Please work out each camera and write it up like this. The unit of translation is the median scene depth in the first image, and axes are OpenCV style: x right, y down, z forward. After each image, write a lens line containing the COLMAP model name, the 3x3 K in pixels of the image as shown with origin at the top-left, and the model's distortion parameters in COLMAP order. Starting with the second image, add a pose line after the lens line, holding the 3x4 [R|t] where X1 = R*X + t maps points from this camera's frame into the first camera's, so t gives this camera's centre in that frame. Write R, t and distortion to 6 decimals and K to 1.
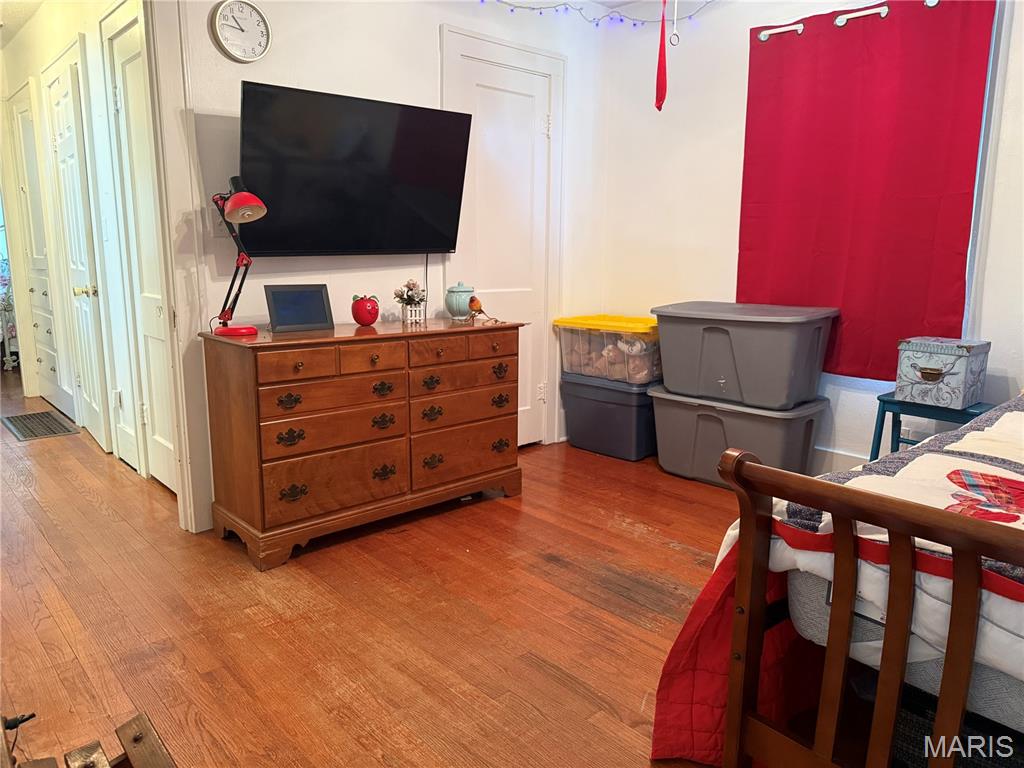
lens RADIAL K [[716.0, 0, 515.3], [0, 716.0, 378.9], [0, 0, 1]] dist [0.091715, -0.107732]
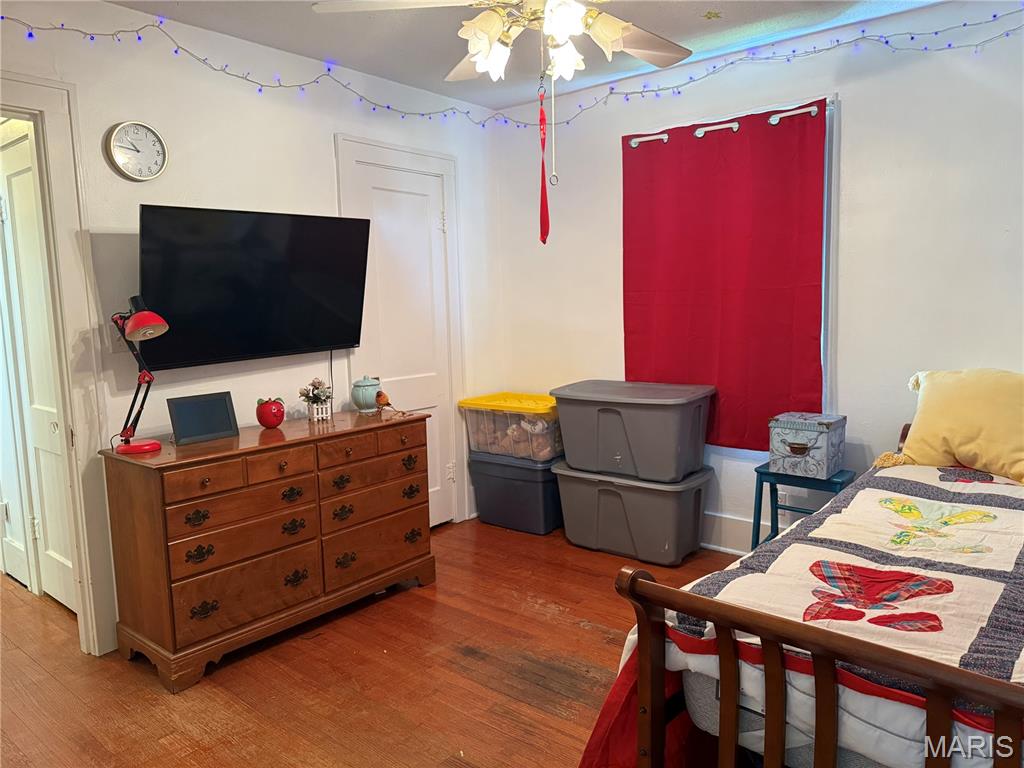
lens RADIAL K [[720.5, 0, 508.7], [0, 720.5, 385.0], [0, 0, 1]] dist [0.063575, -0.062944]
pose [[0.991020, -0.048640, 0.124552, -0.003602], [0.055882, 0.996903, -0.055327, -0.065838], [-0.121475, 0.061791, 0.990669, -0.054581]]
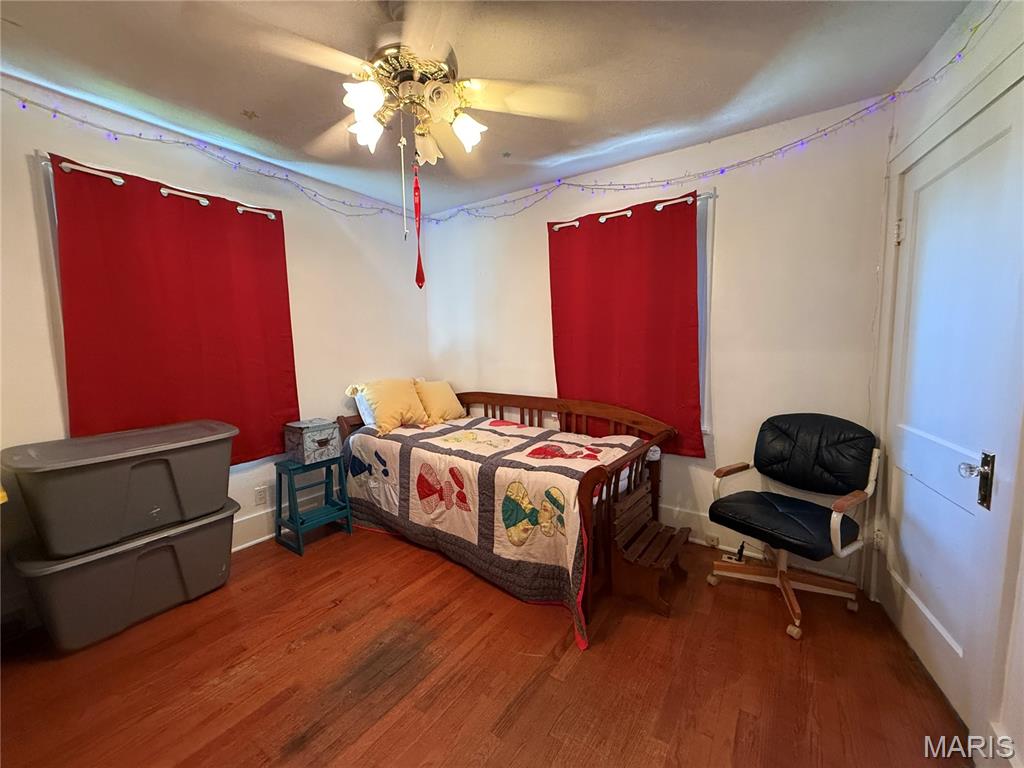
lens RADIAL K [[408.8, 0, 510.2], [0, 408.8, 383.6], [0, 0, 1]] dist [-0.000646, 0.000000]
pose [[-0.215774, -0.107238, 0.970537, -0.423913], [0.181494, 0.972225, 0.147775, -0.197596], [-0.959428, 0.208033, -0.190317, 0.724232]]
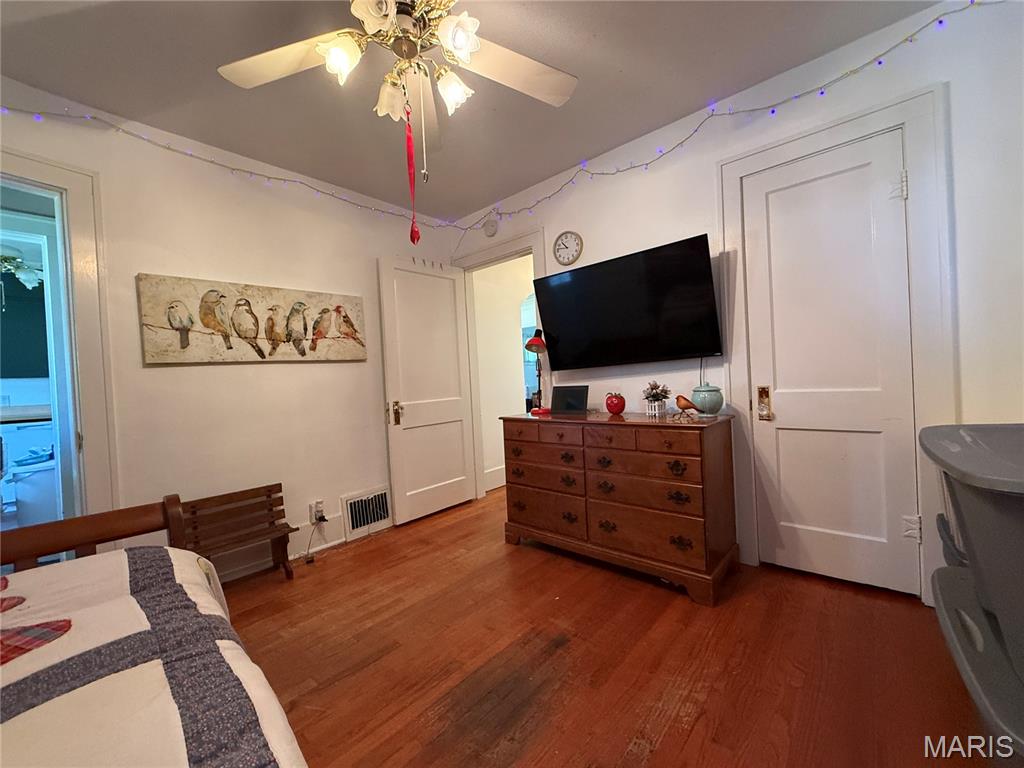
lens RADIAL K [[408.8, 0, 510.2], [0, 408.8, 383.6], [0, 0, 1]] dist [-0.000646, 0.000000]
pose [[0.099277, -0.001921, -0.995058, 0.620037], [-0.122856, 0.992323, -0.014173, -0.107910], [0.987446, 0.123656, 0.098279, 0.790887]]
